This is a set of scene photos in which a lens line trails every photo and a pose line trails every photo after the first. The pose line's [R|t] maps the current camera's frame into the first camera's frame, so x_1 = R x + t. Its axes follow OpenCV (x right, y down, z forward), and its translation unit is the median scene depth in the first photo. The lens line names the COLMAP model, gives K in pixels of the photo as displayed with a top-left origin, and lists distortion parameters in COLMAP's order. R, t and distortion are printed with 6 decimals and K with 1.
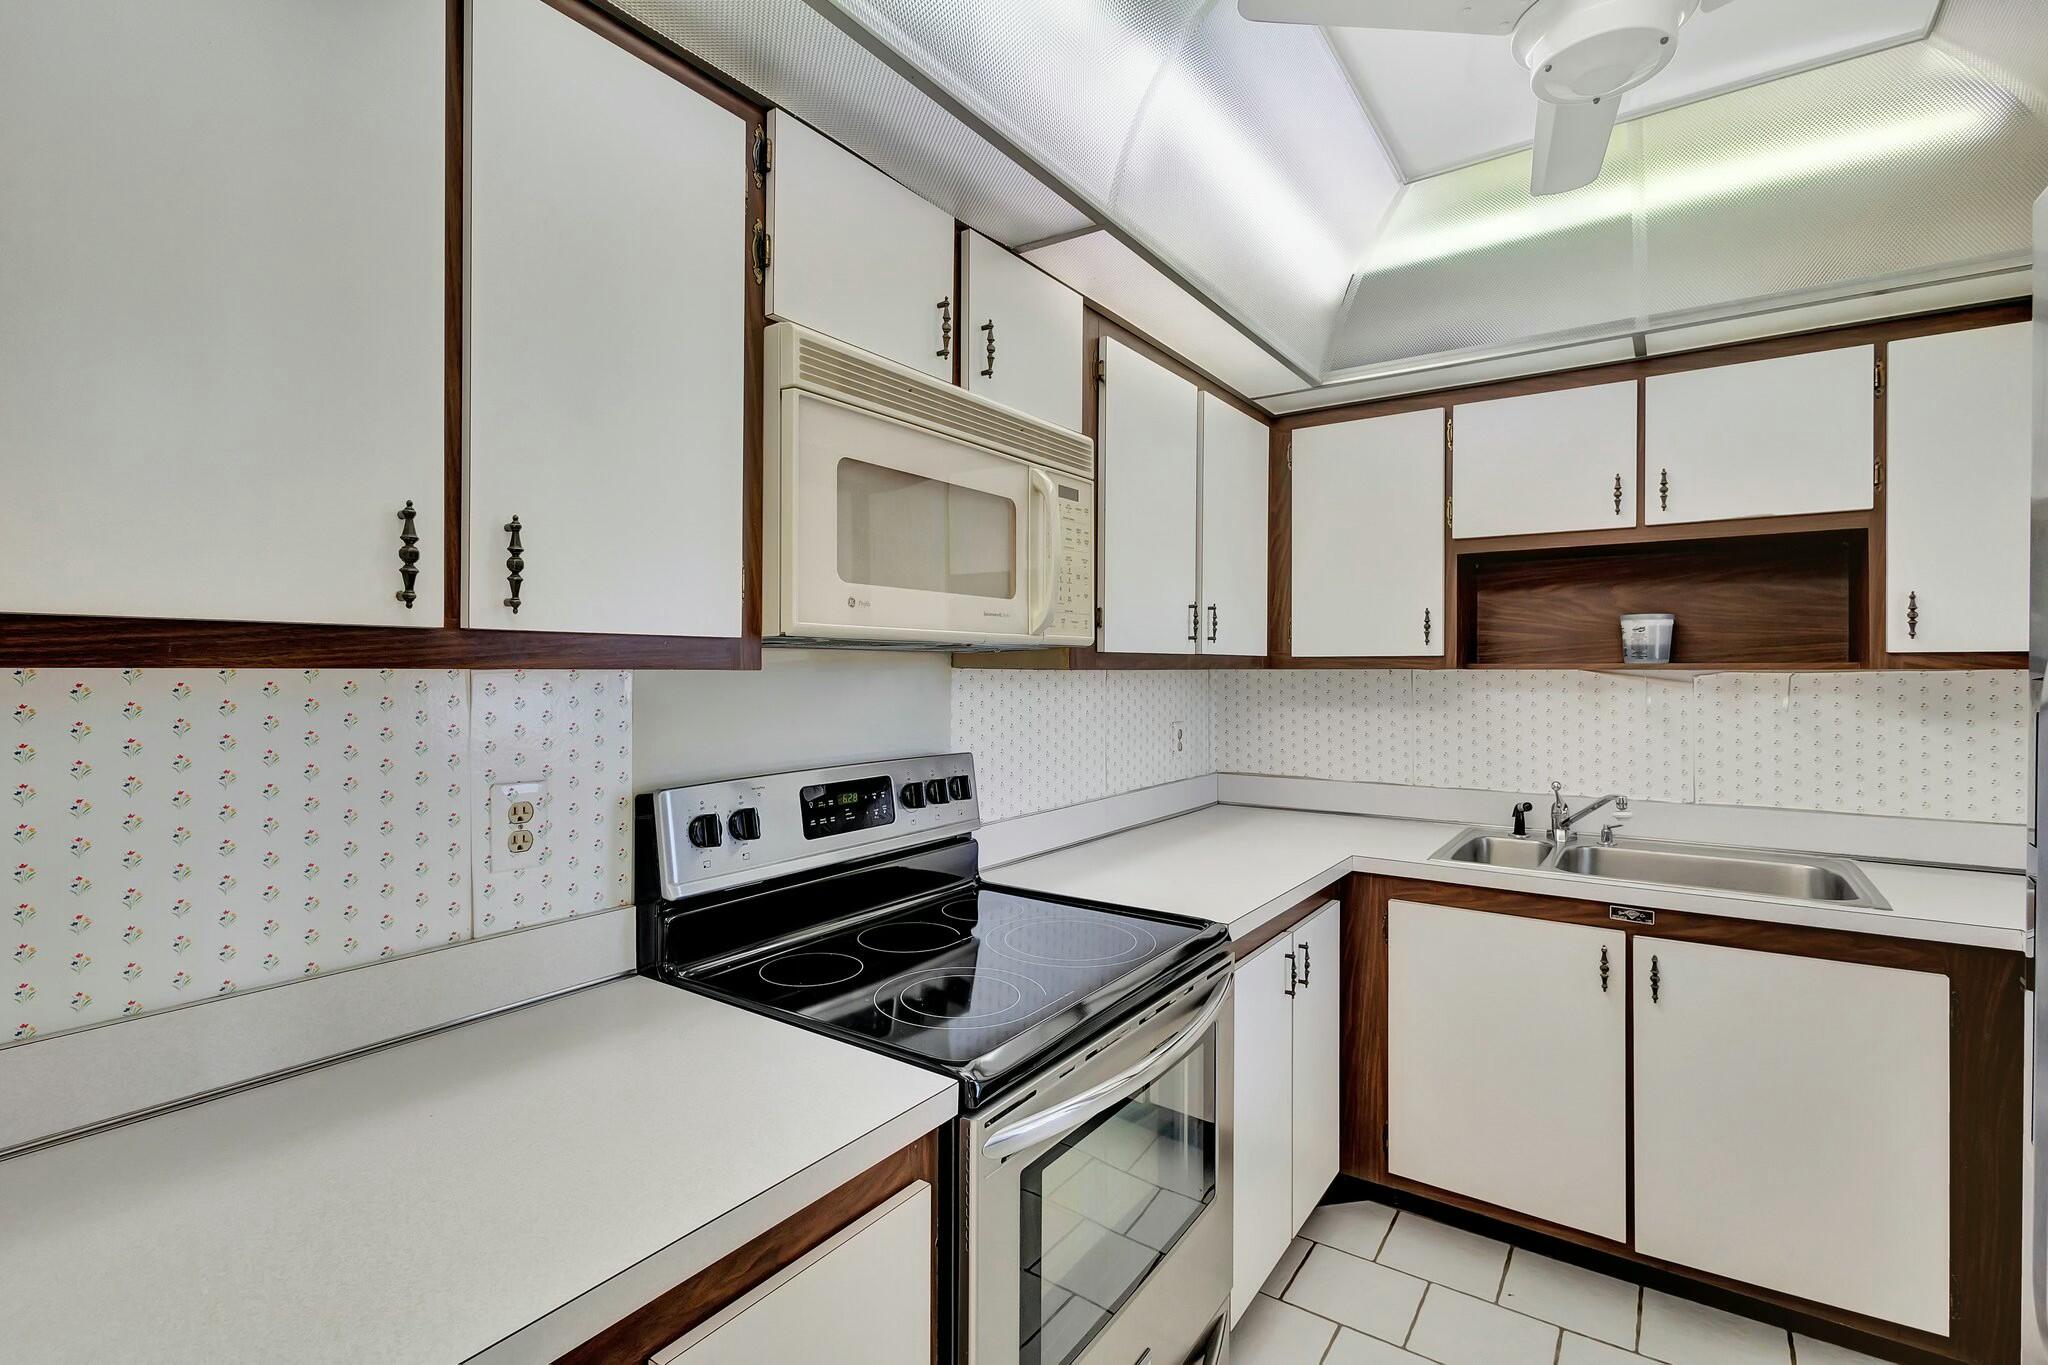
lens RADIAL K [[950.3, 0, 1023.1], [0, 950.3, 677.8], [0, 0, 1]] dist [0.002051, 0.001013]
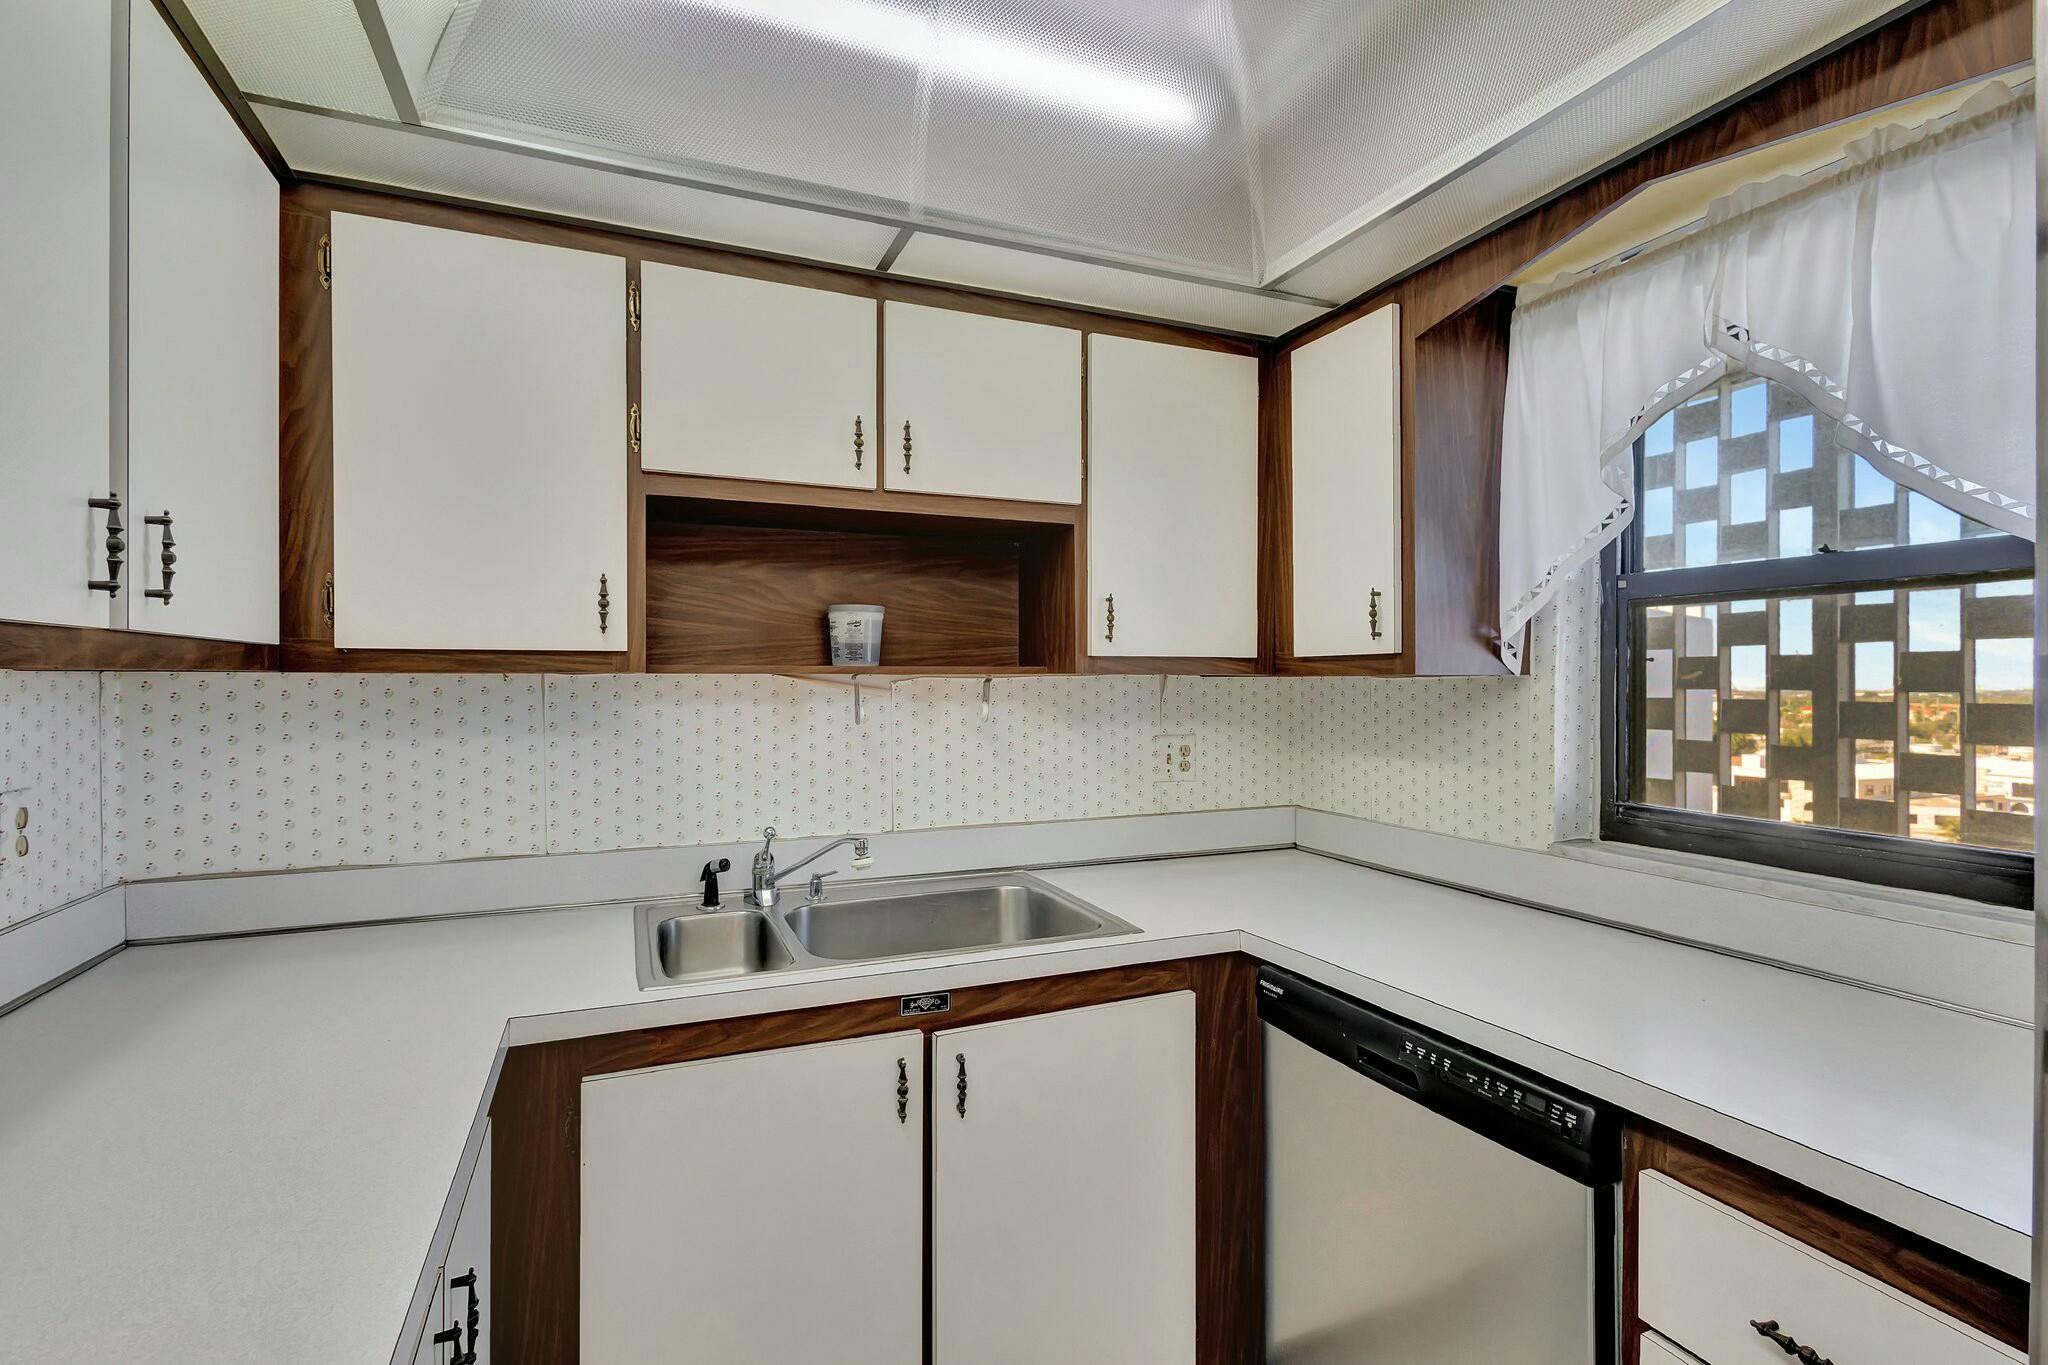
lens RADIAL K [[950.3, 0, 1024.9], [0, 950.3, 687.2], [0, 0, 1]] dist [0.002051, 0.001013]
pose [[0.534161, -0.008212, 0.845343, 0.048327], [0.007271, 0.999960, 0.005120, -0.000652], [-0.845352, 0.003411, 0.534199, 0.446583]]
